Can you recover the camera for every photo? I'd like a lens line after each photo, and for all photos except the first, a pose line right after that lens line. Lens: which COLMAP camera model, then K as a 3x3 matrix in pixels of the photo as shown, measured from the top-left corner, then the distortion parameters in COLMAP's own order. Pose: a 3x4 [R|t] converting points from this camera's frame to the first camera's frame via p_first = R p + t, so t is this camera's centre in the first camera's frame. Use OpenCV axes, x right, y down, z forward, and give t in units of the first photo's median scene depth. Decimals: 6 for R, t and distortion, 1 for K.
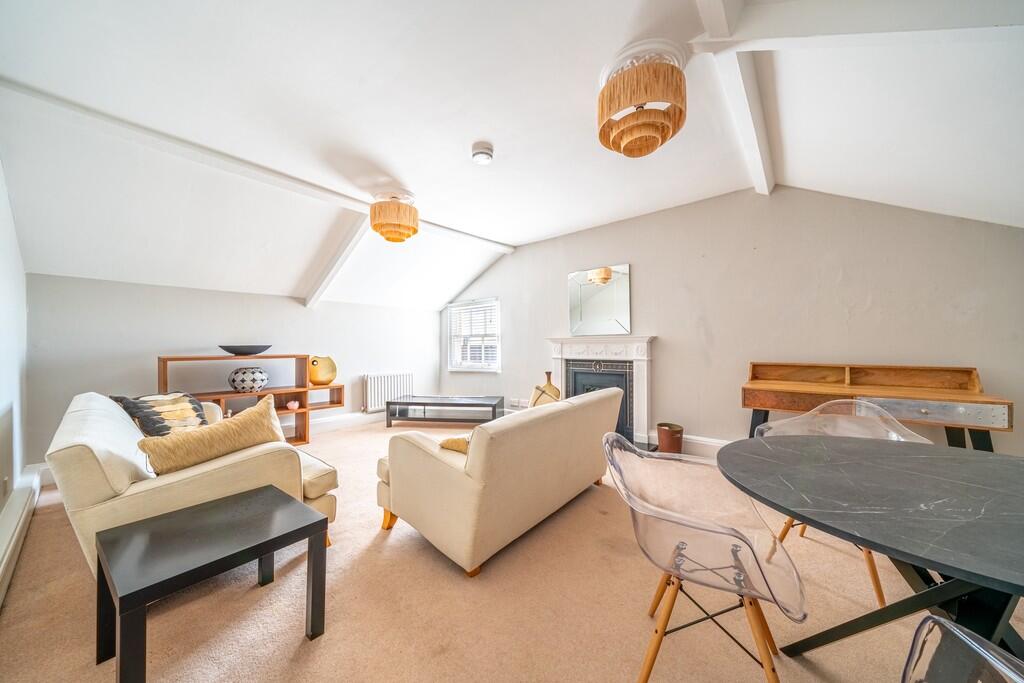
lens RADIAL K [[349.0, 0, 518.6], [0, 349.0, 341.2], [0, 0, 1]] dist [-0.008799, -0.000038]
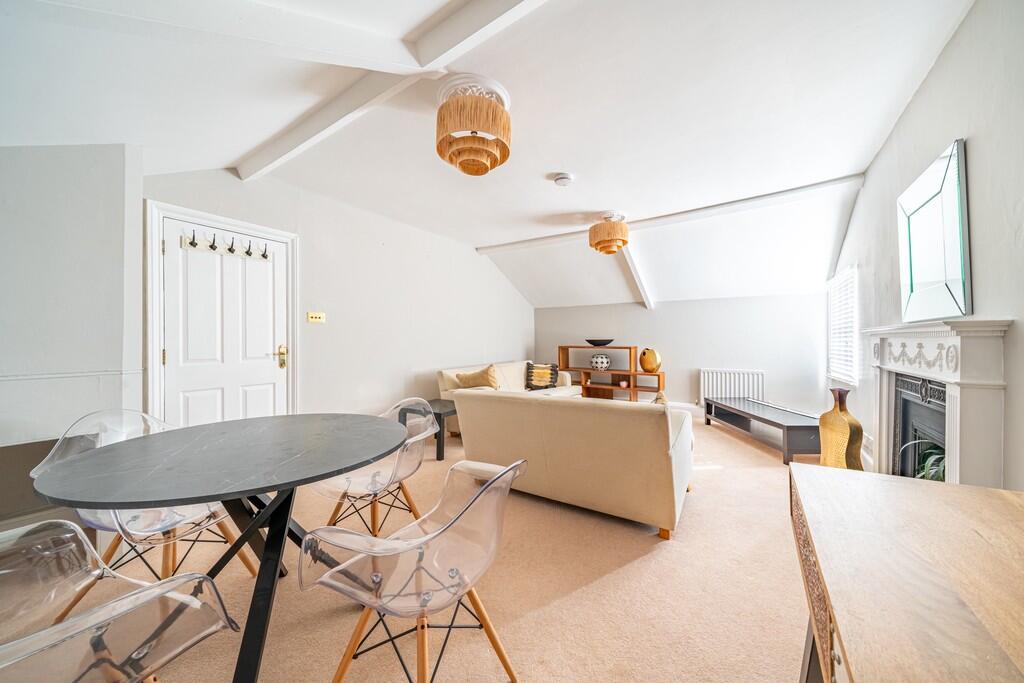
lens RADIAL K [[349.0, 0, 517.1], [0, 349.0, 337.5], [0, 0, 1]] dist [-0.008799, -0.000038]
pose [[0.093753, -0.000592, -0.995595, 0.672755], [0.004612, 0.999989, -0.000160, 0.002166], [0.995585, -0.004576, 0.093755, 0.488343]]
